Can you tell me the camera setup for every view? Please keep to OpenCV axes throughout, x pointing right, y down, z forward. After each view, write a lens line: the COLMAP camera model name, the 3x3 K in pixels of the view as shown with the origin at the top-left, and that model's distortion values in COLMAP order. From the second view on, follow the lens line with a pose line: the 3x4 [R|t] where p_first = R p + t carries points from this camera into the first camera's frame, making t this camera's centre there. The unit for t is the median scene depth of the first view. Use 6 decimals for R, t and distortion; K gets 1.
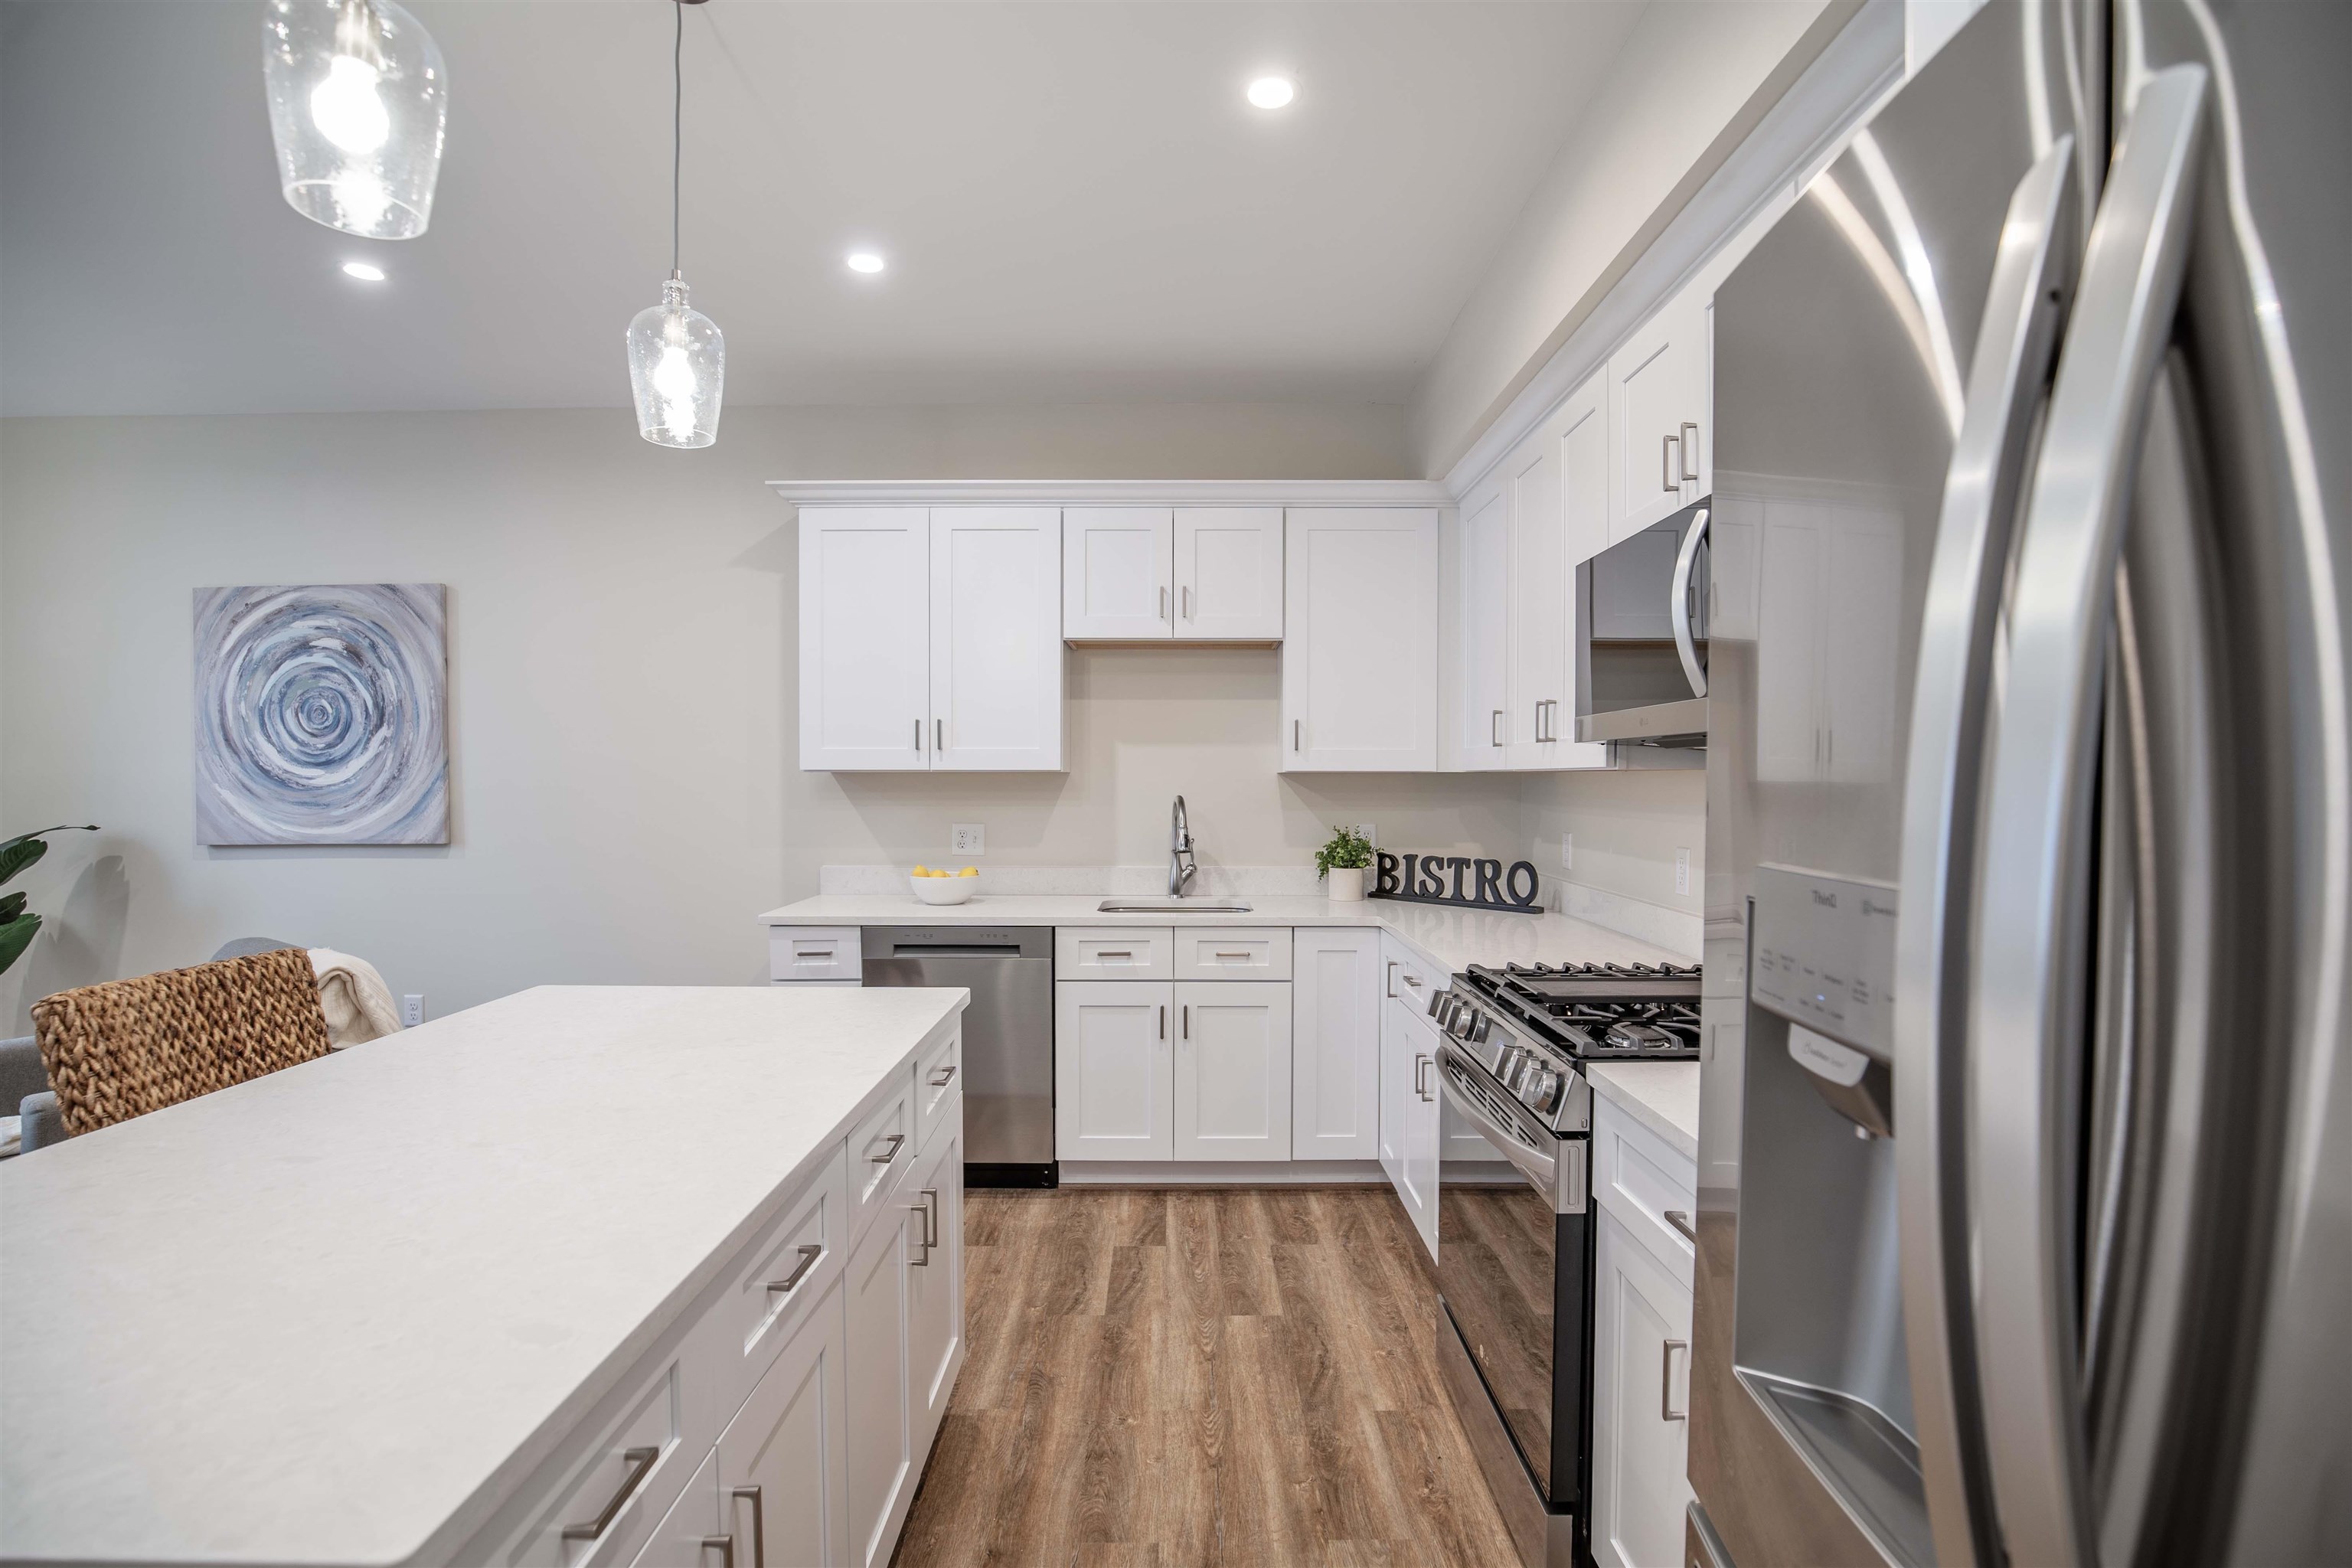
lens RADIAL K [[1115.7, 0, 1169.1], [0, 1115.7, 809.4], [0, 0, 1]] dist [-0.022454, 0.004370]
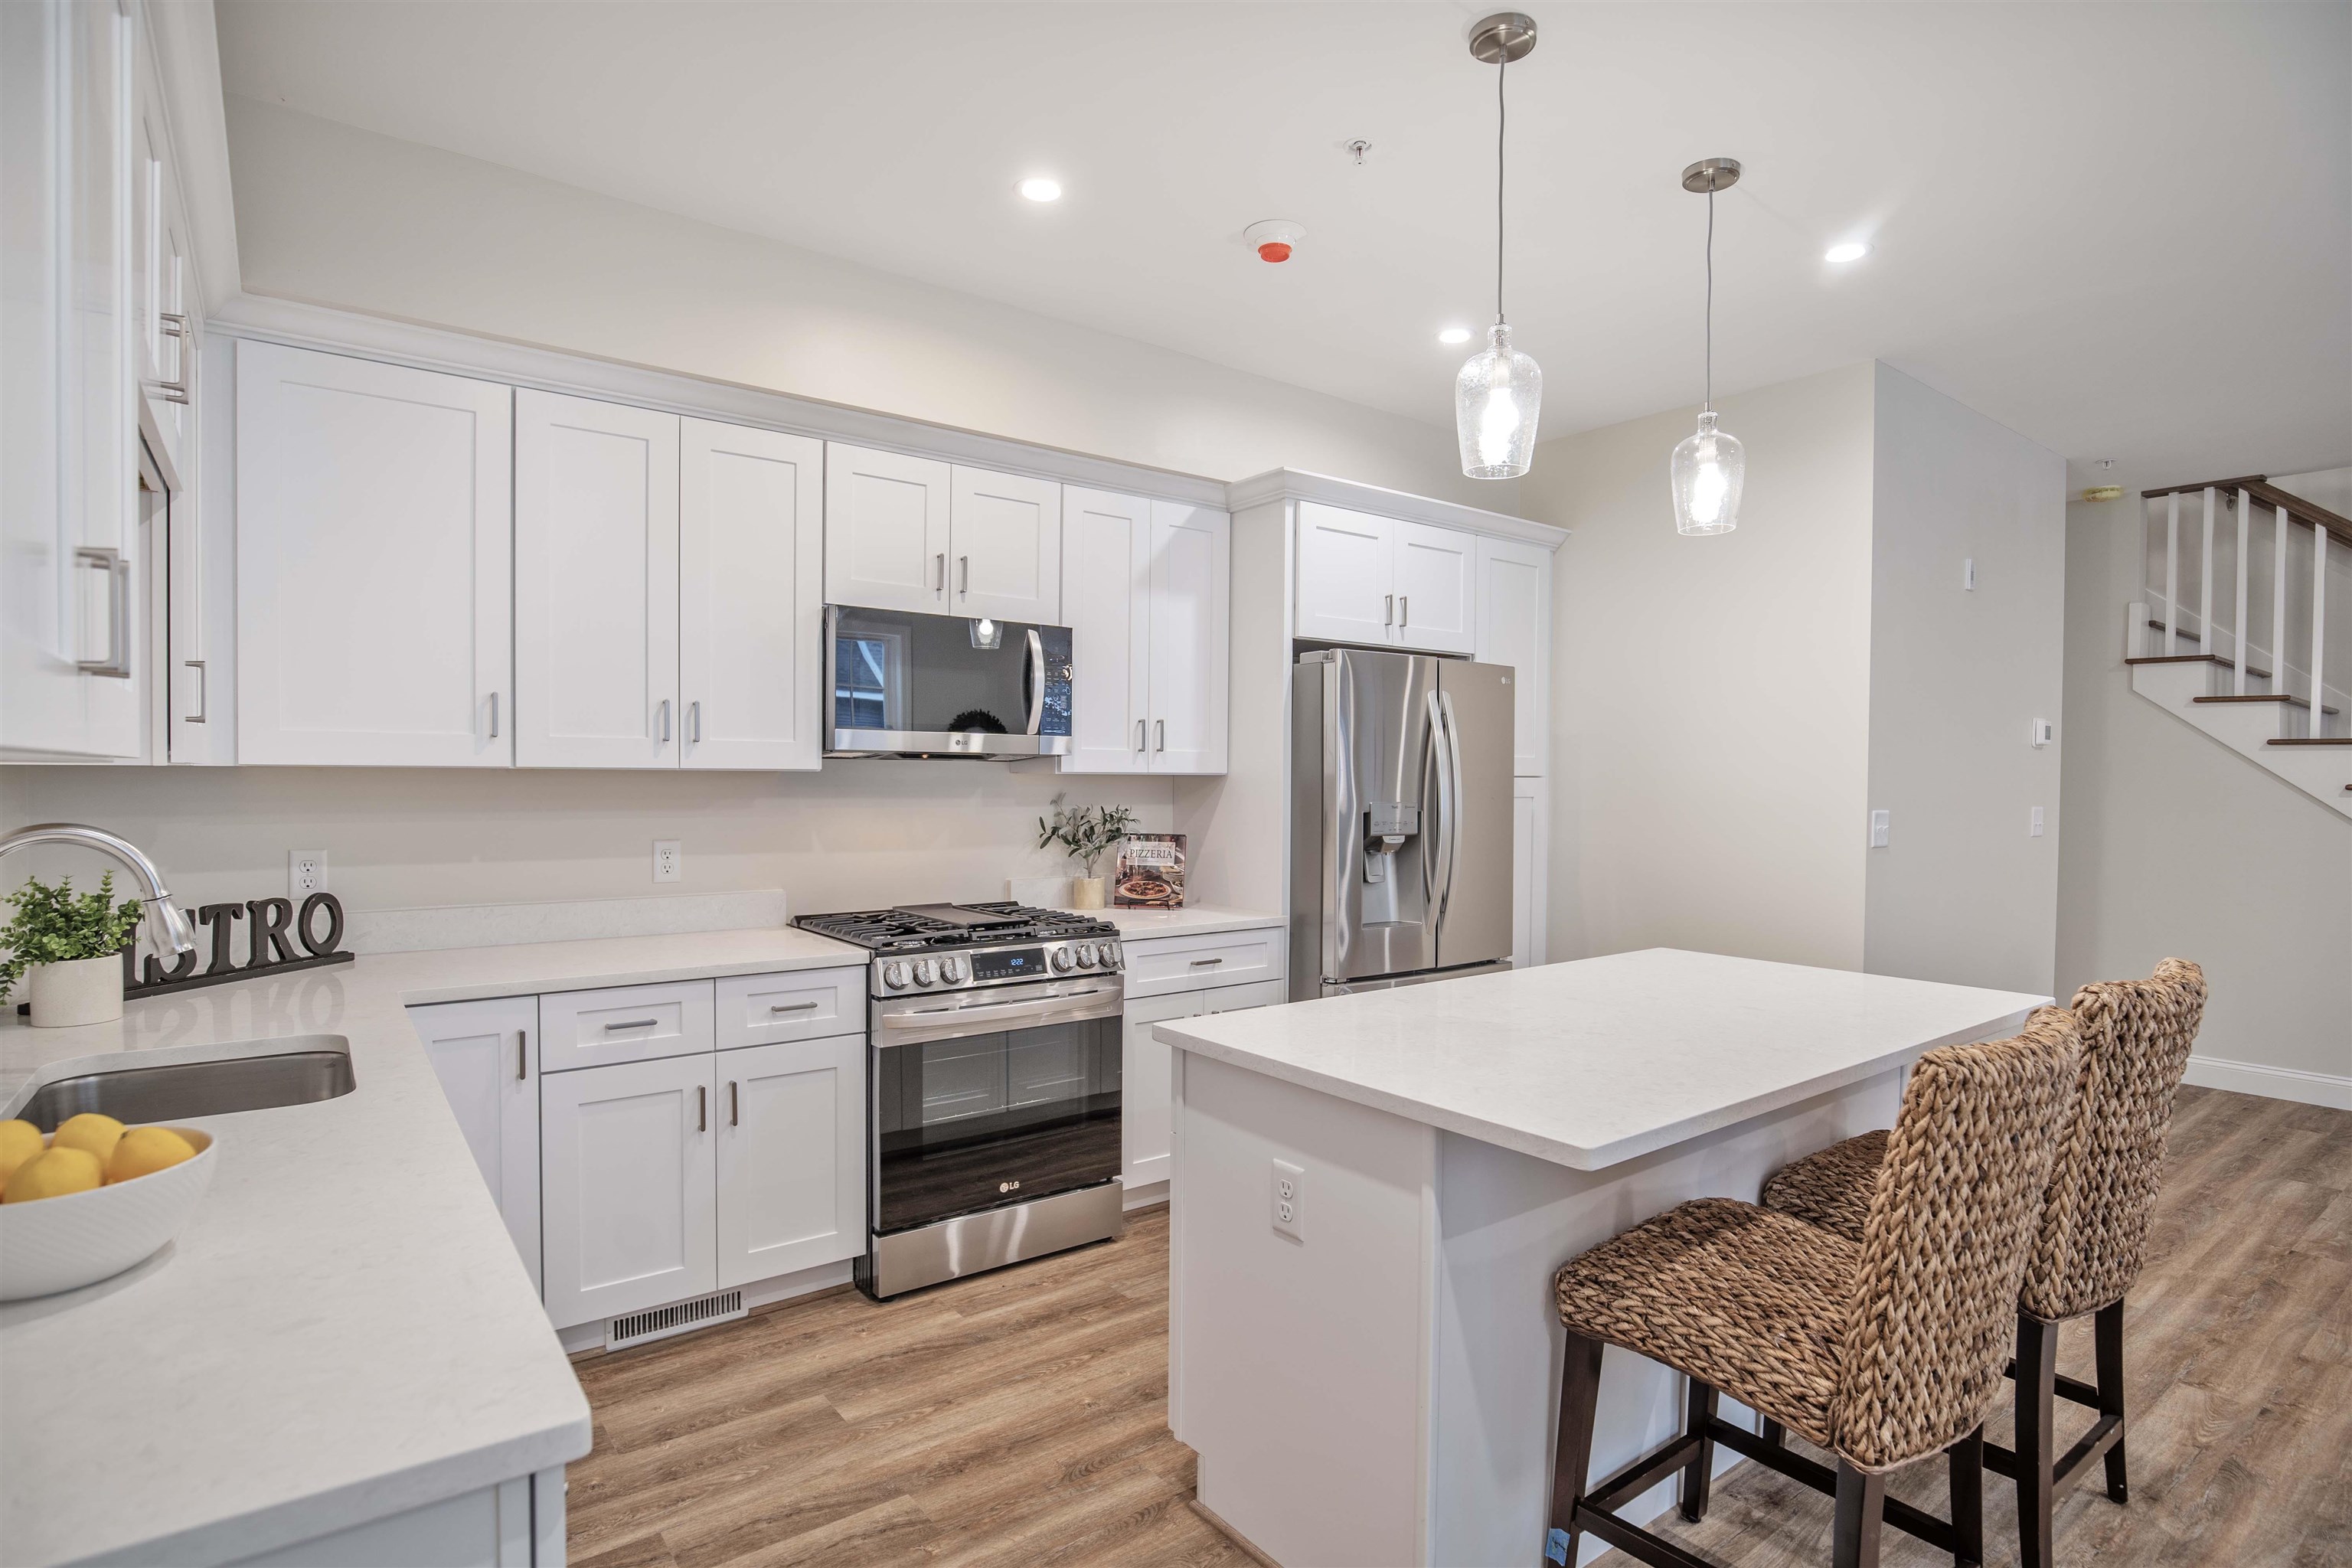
lens RADIAL K [[1216.0, 0, 1208.7], [0, 1216.0, 783.8], [0, 0, 1]] dist [-0.015395, -0.002295]
pose [[-0.631474, -0.013202, 0.775285, -0.621461], [0.012369, 0.999556, 0.027096, -0.036247], [-0.775298, 0.026700, -0.631031, 1.022106]]
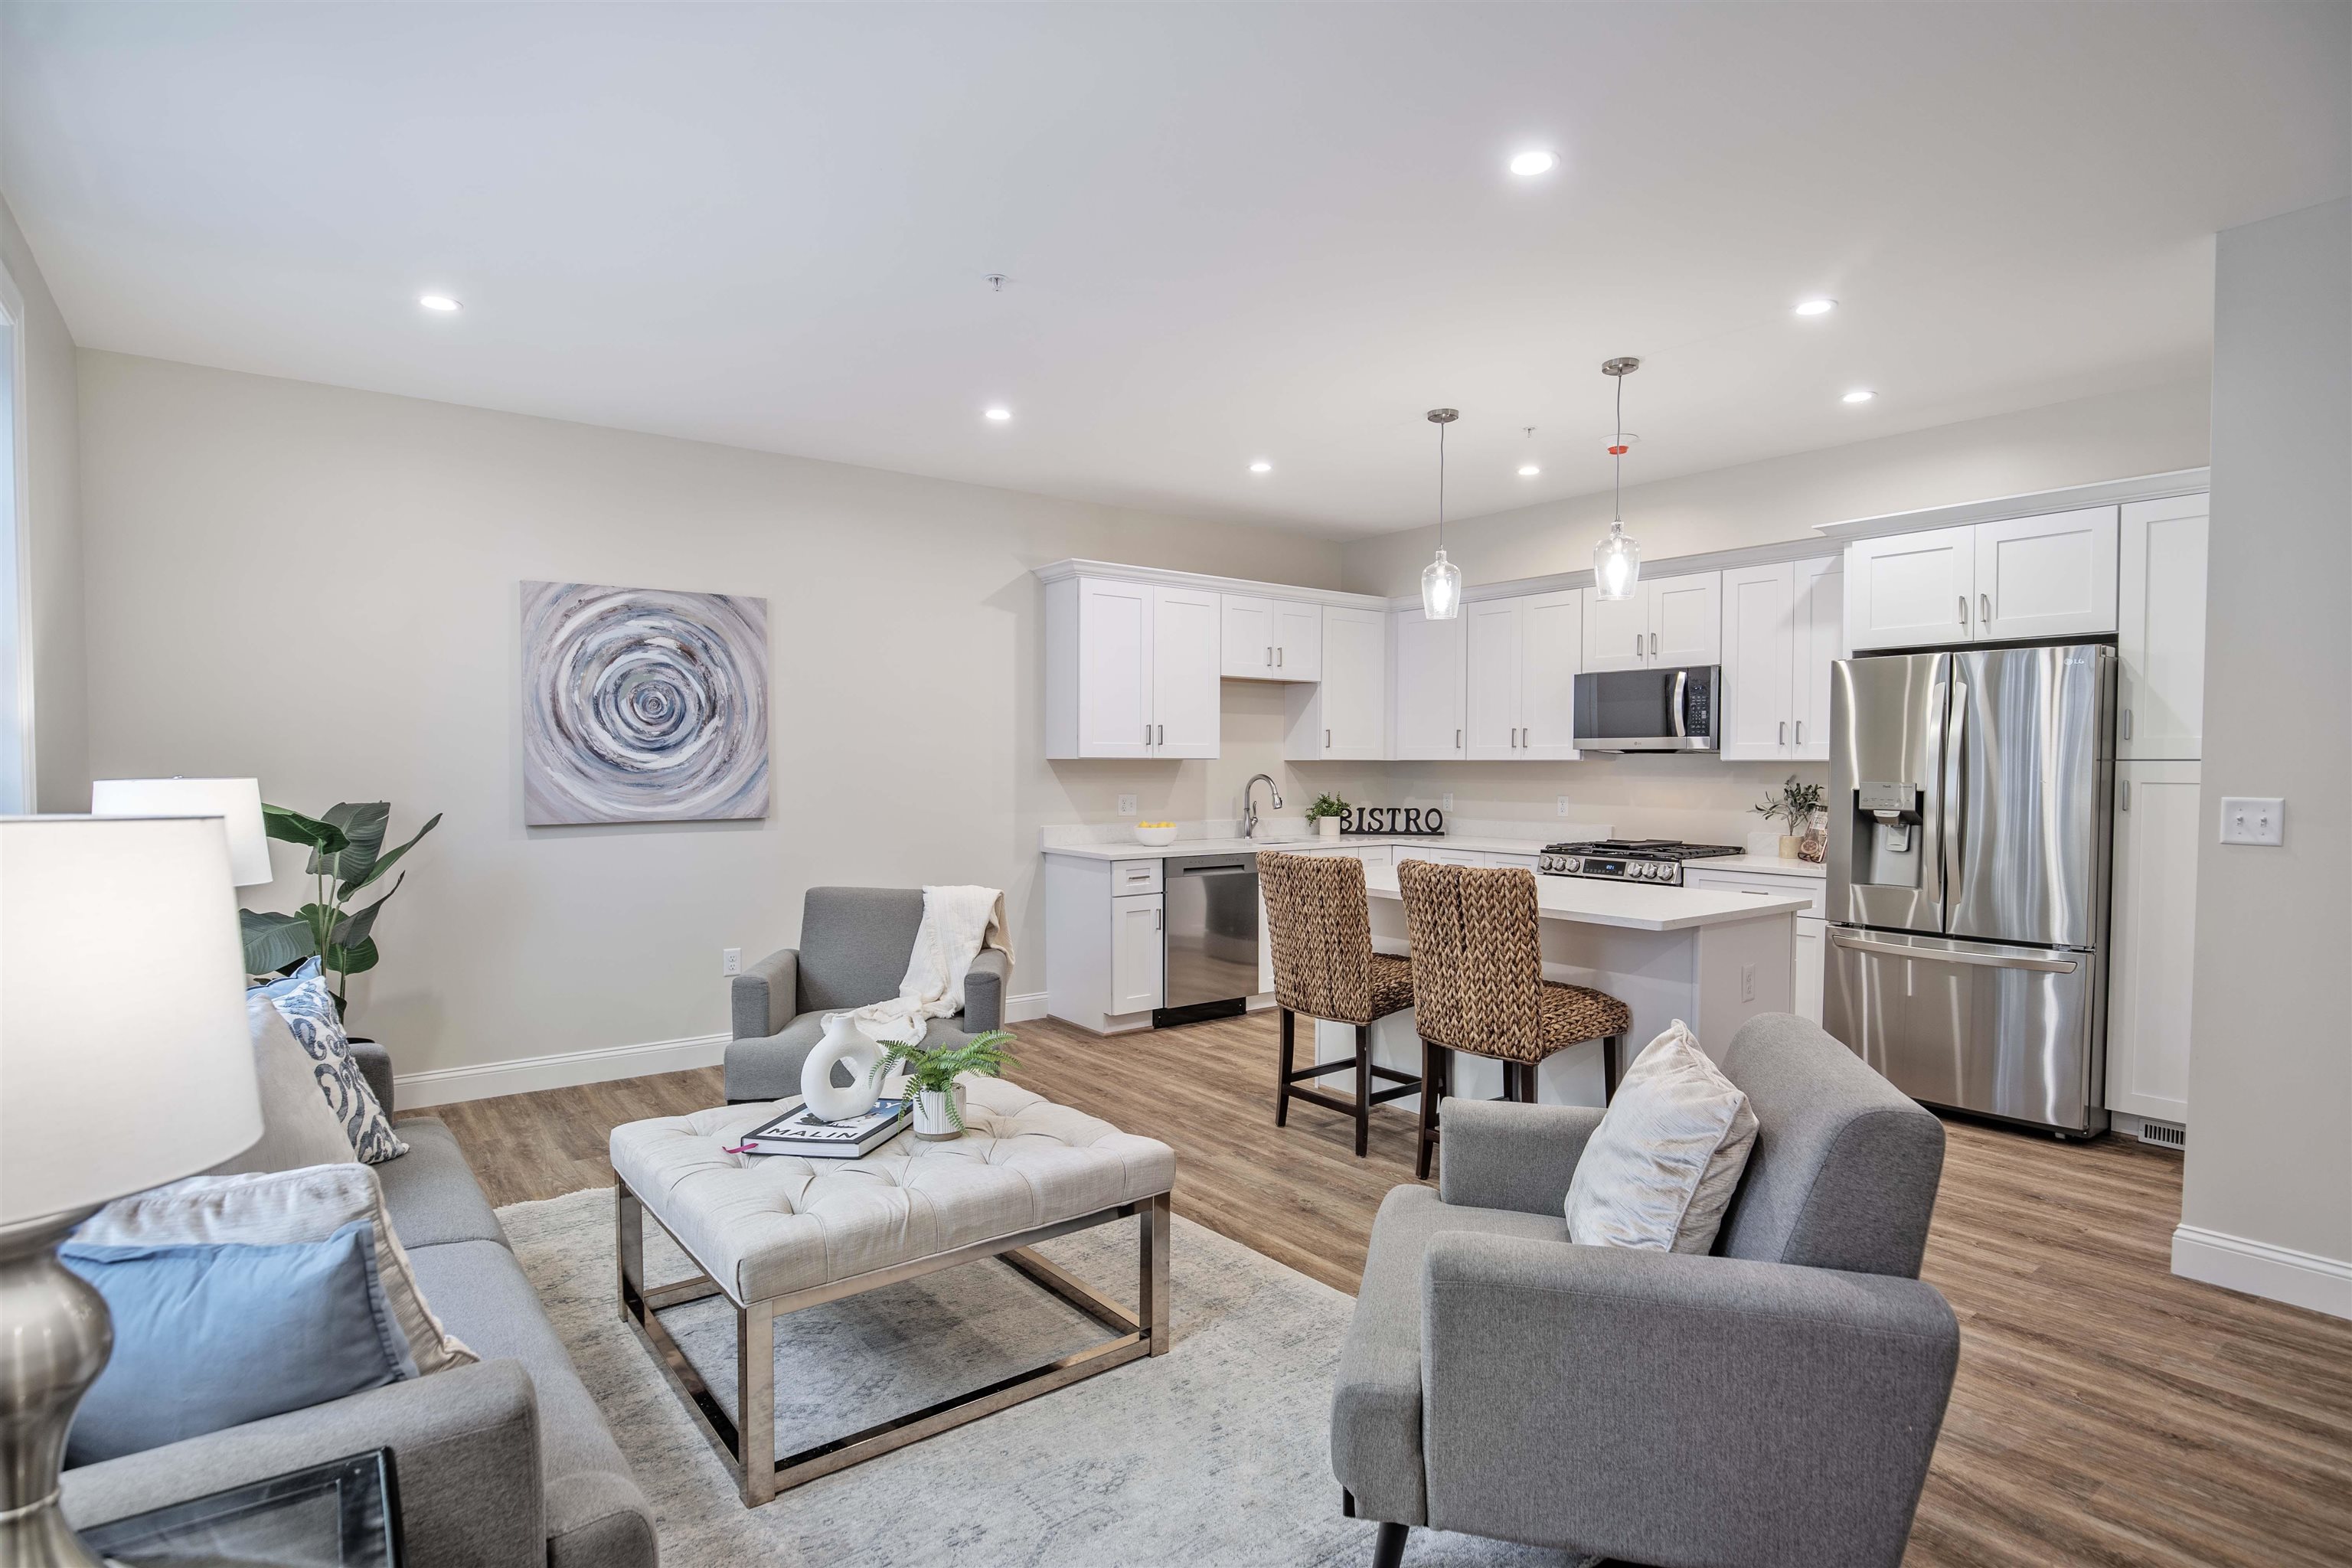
lens RADIAL K [[1216.0, 0, 1188.2], [0, 1216.0, 802.3], [0, 0, 1]] dist [-0.015395, -0.002295]
pose [[0.780916, -0.017898, 0.624379, -1.259693], [0.015081, 0.999838, 0.009799, 0.009691], [-0.624454, 0.001764, 0.781060, -0.335596]]
